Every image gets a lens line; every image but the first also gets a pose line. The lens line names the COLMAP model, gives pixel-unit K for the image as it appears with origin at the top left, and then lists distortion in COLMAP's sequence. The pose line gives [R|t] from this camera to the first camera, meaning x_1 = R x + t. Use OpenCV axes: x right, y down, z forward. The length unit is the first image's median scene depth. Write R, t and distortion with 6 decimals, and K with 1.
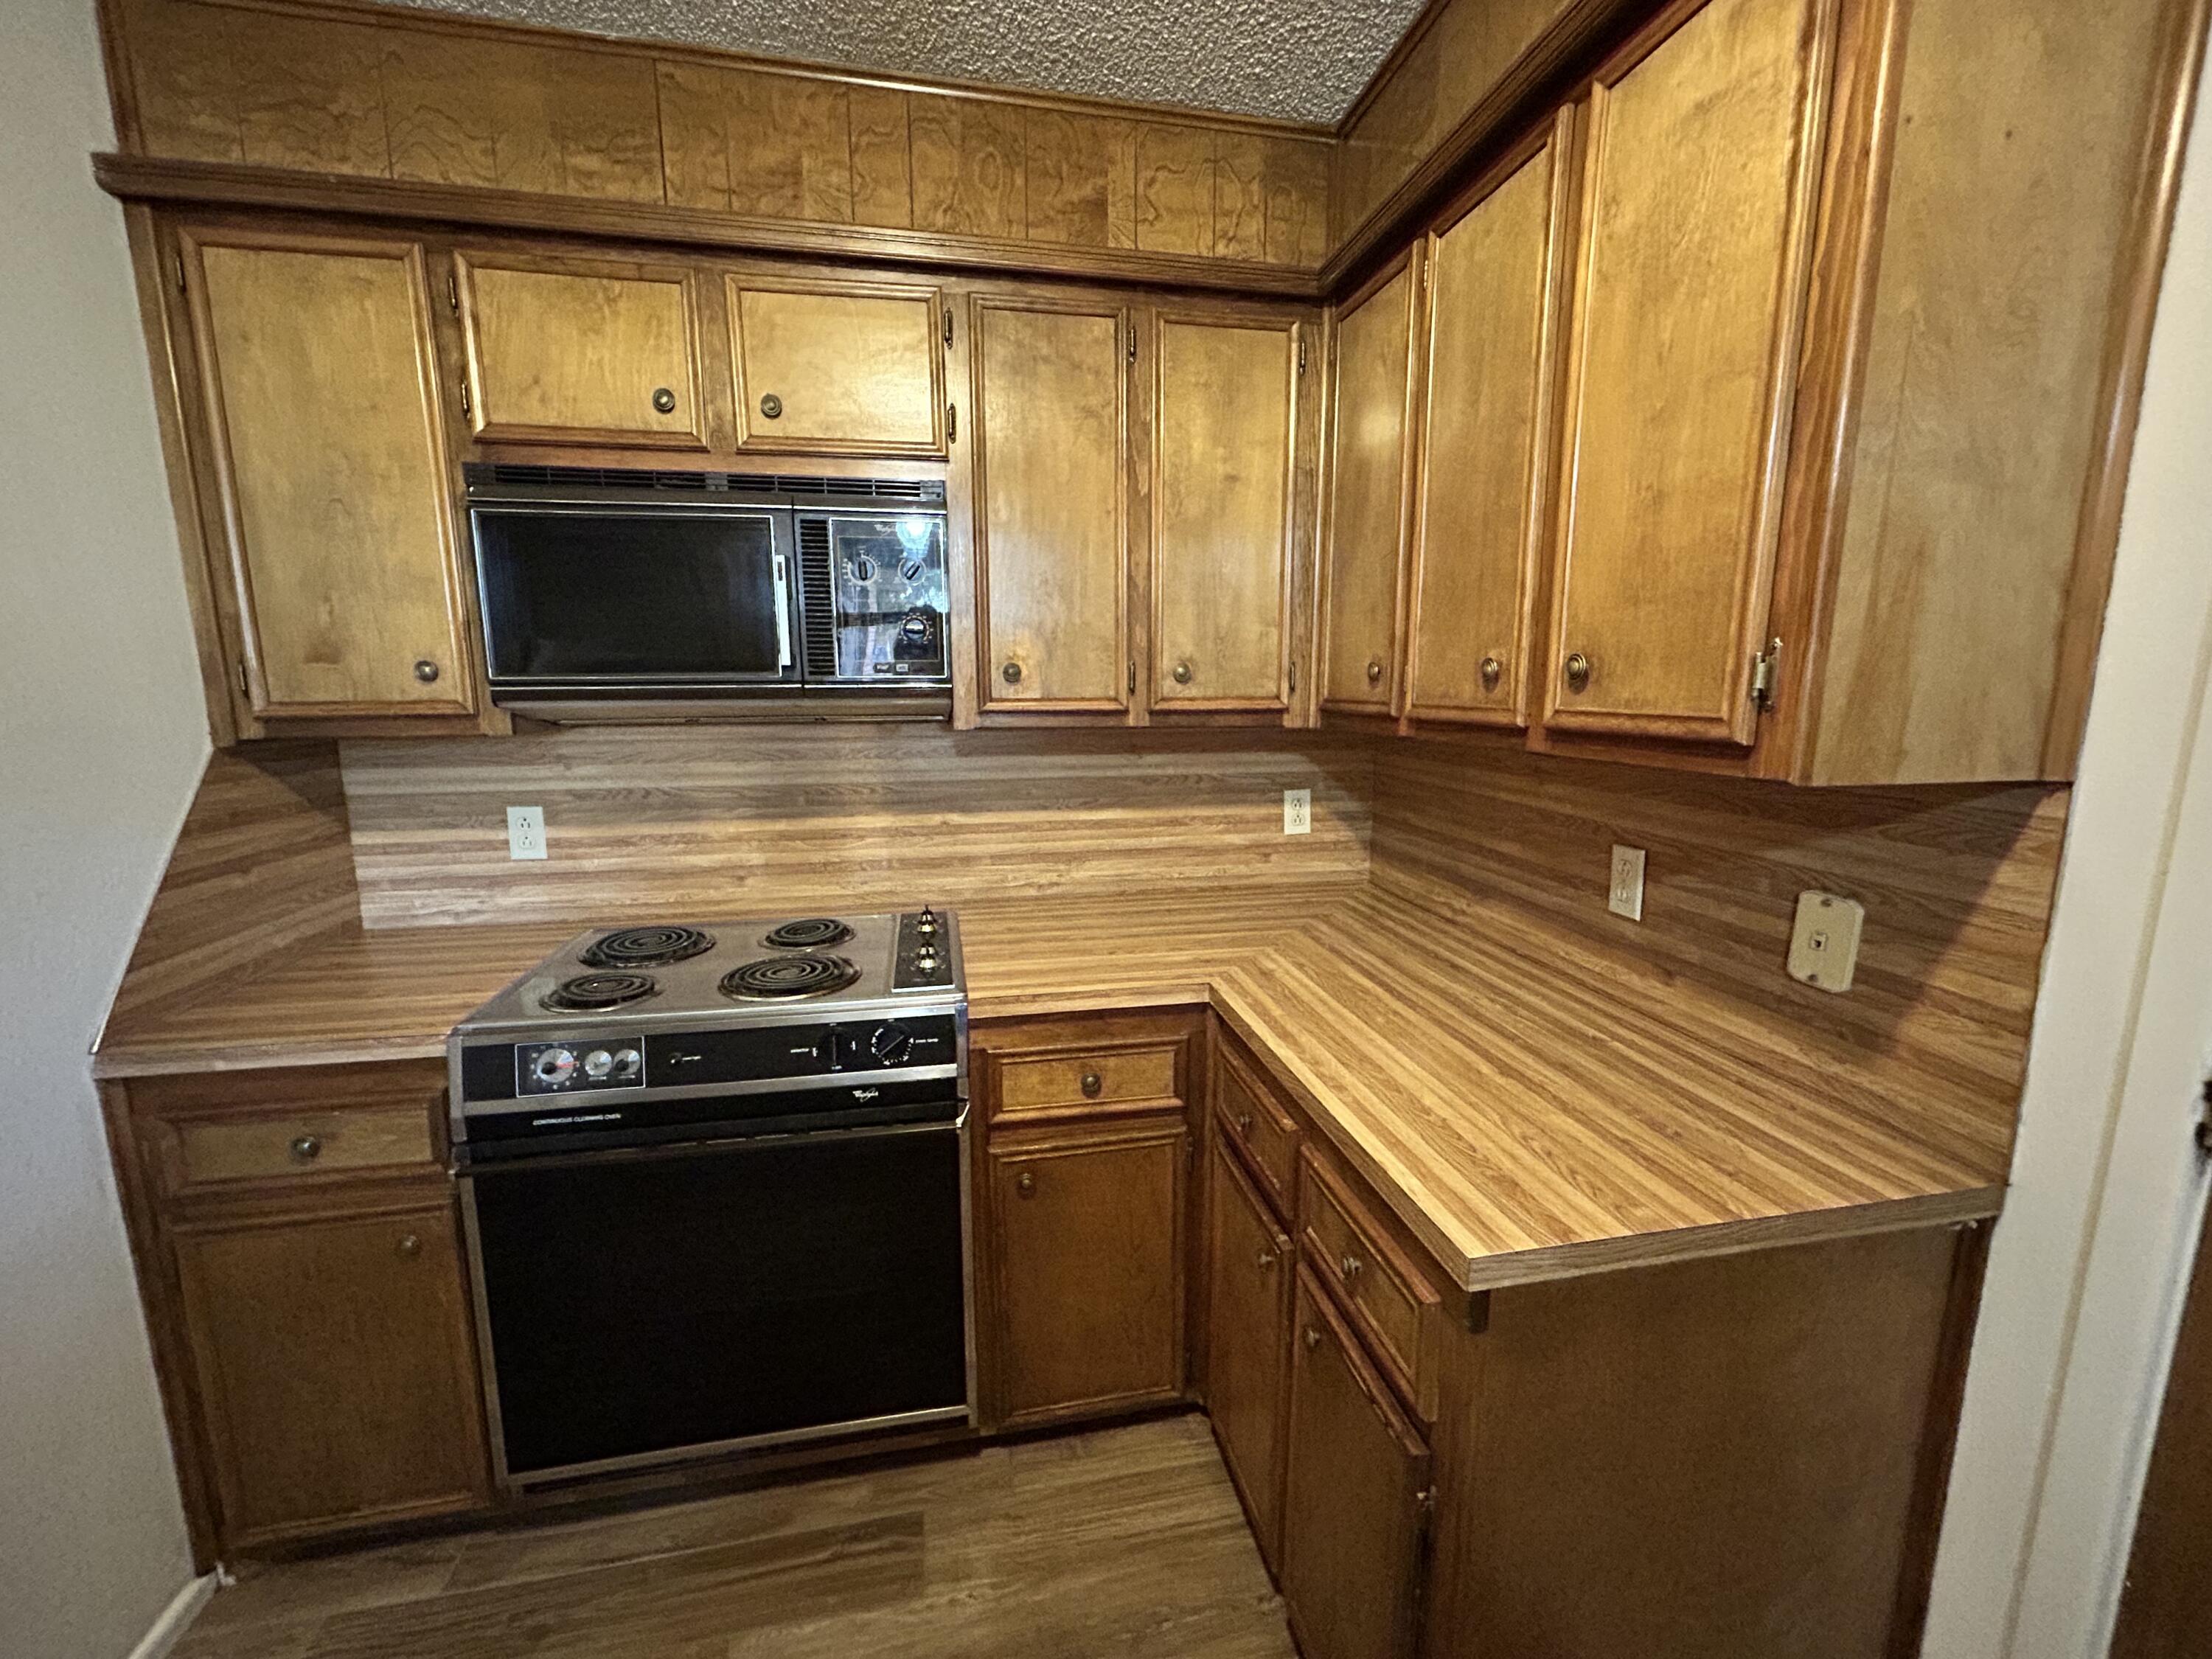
lens RADIAL K [[891.9, 0, 1108.6], [0, 891.9, 828.2], [0, 0, 1]] dist [-0.003411, -0.000199]
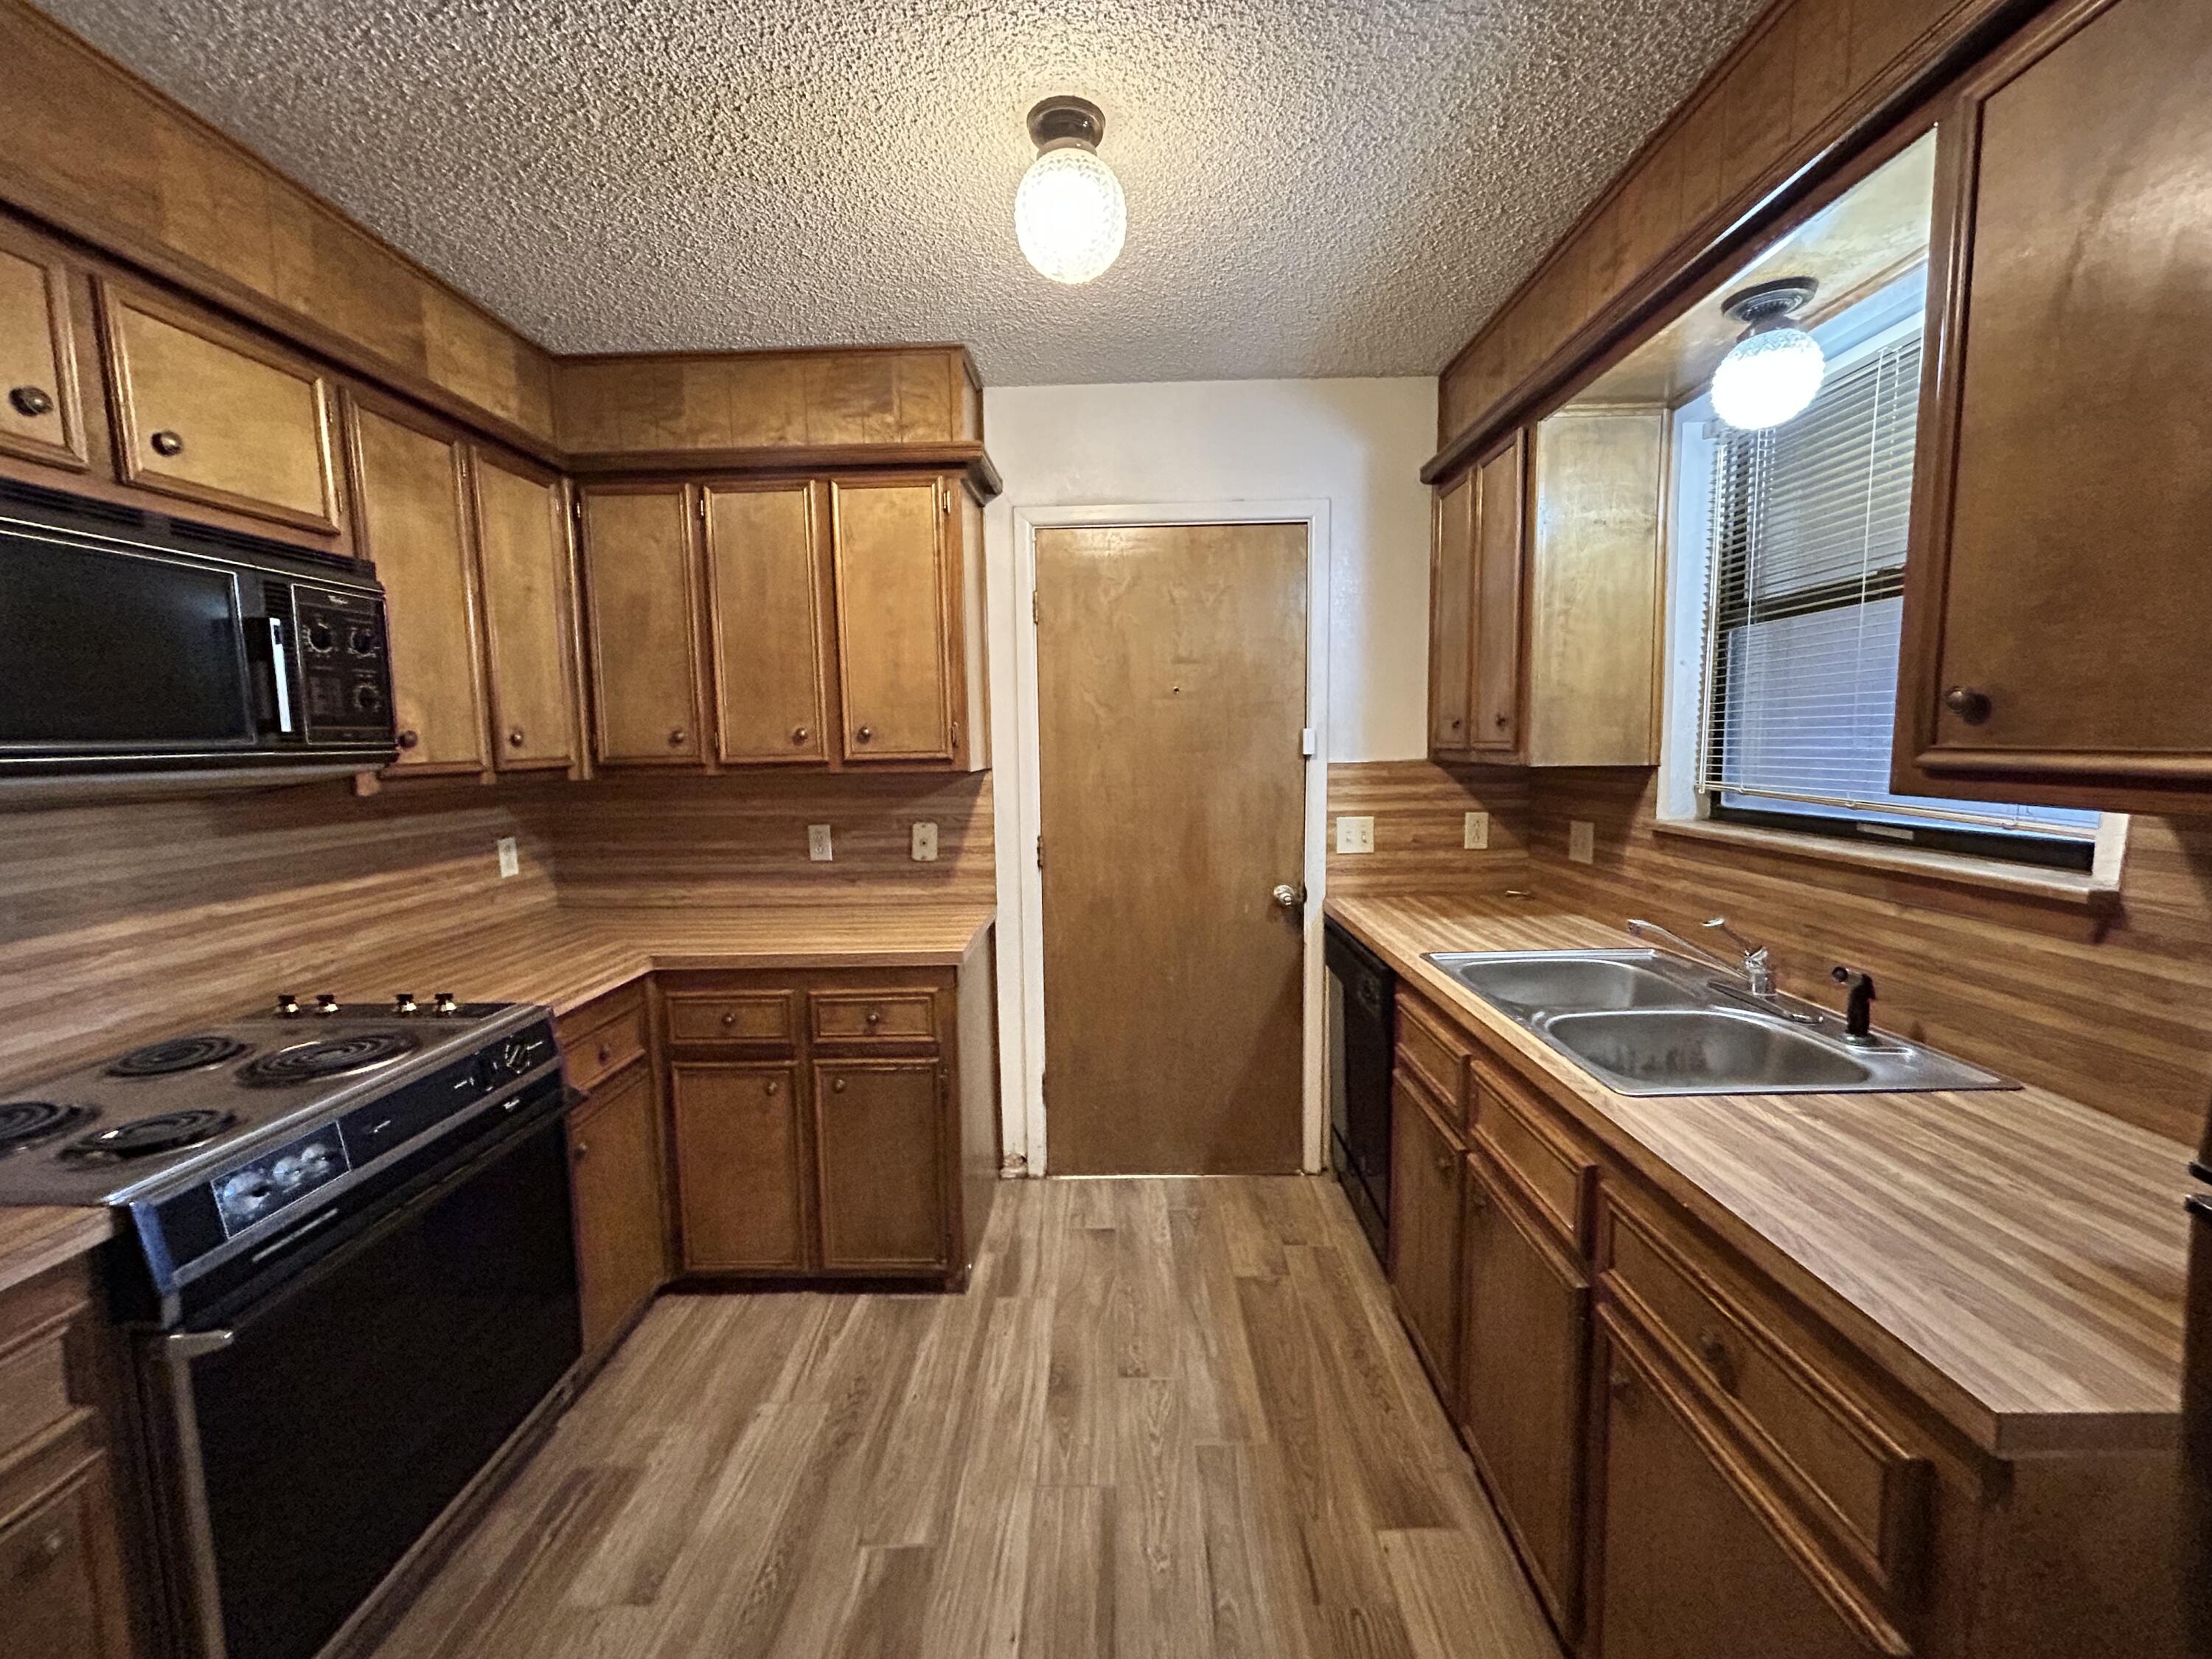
lens RADIAL K [[891.9, 0, 1109.8], [0, 891.9, 827.1], [0, 0, 1]] dist [-0.003411, -0.000199]
pose [[0.208120, -0.102269, 0.972742, -1.100788], [0.180455, 0.981461, 0.064577, 0.014601], [-0.961313, 0.162096, 0.222717, -0.040512]]
